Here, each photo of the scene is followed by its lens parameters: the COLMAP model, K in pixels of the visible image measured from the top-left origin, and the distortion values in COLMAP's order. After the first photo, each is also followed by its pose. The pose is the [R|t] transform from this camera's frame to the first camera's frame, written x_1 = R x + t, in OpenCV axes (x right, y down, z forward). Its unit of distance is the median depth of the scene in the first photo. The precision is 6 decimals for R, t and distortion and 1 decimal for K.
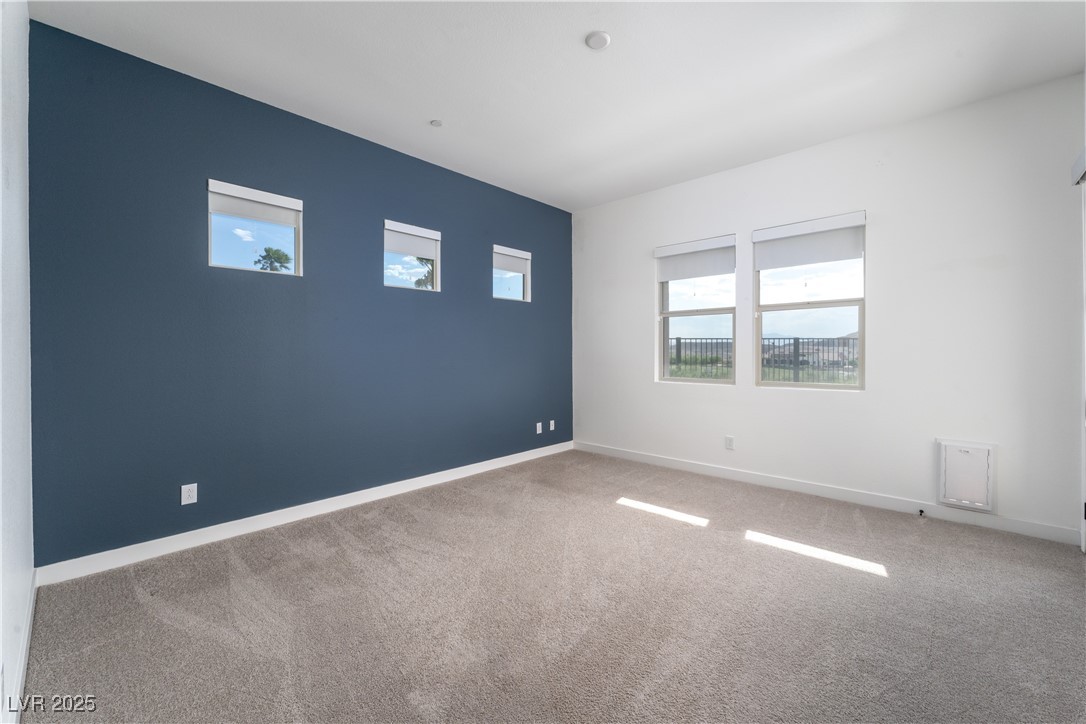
lens RADIAL K [[447.4, 0, 546.9], [0, 447.4, 353.0], [0, 0, 1]] dist [0.003798, -0.000660]
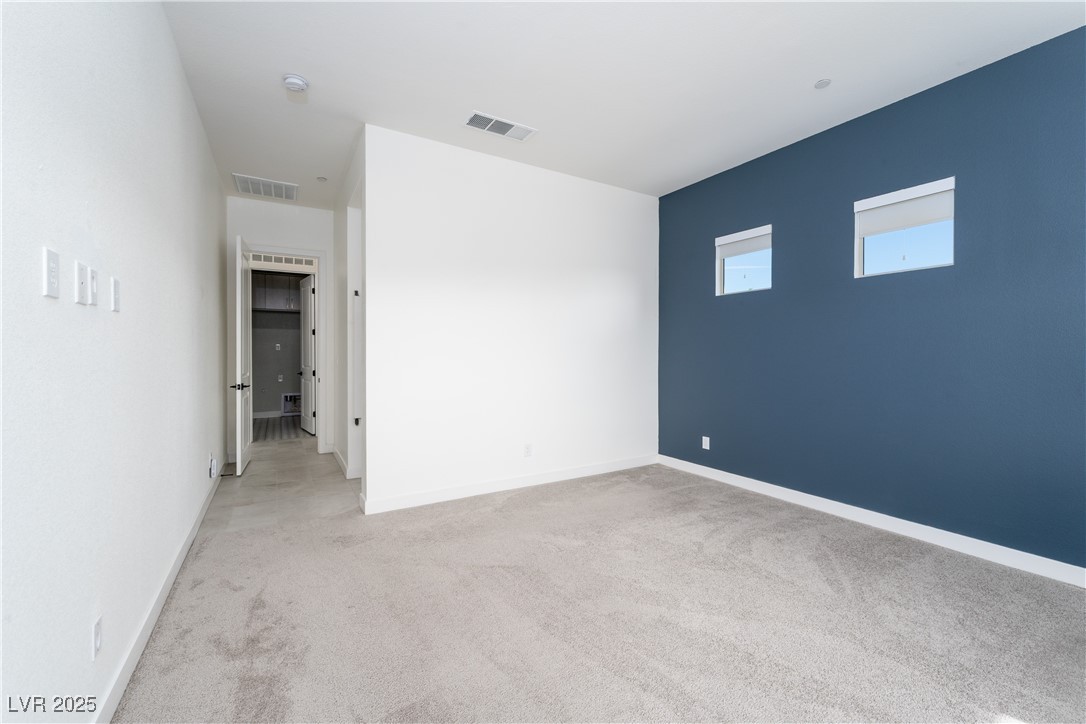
lens RADIAL K [[447.4, 0, 547.0], [0, 447.4, 359.3], [0, 0, 1]] dist [0.003798, -0.000660]
pose [[-0.288524, 0.018295, -0.957298, 0.806494], [-0.005499, 0.999769, 0.020764, -0.012881], [0.957457, 0.011255, -0.288357, 0.832156]]
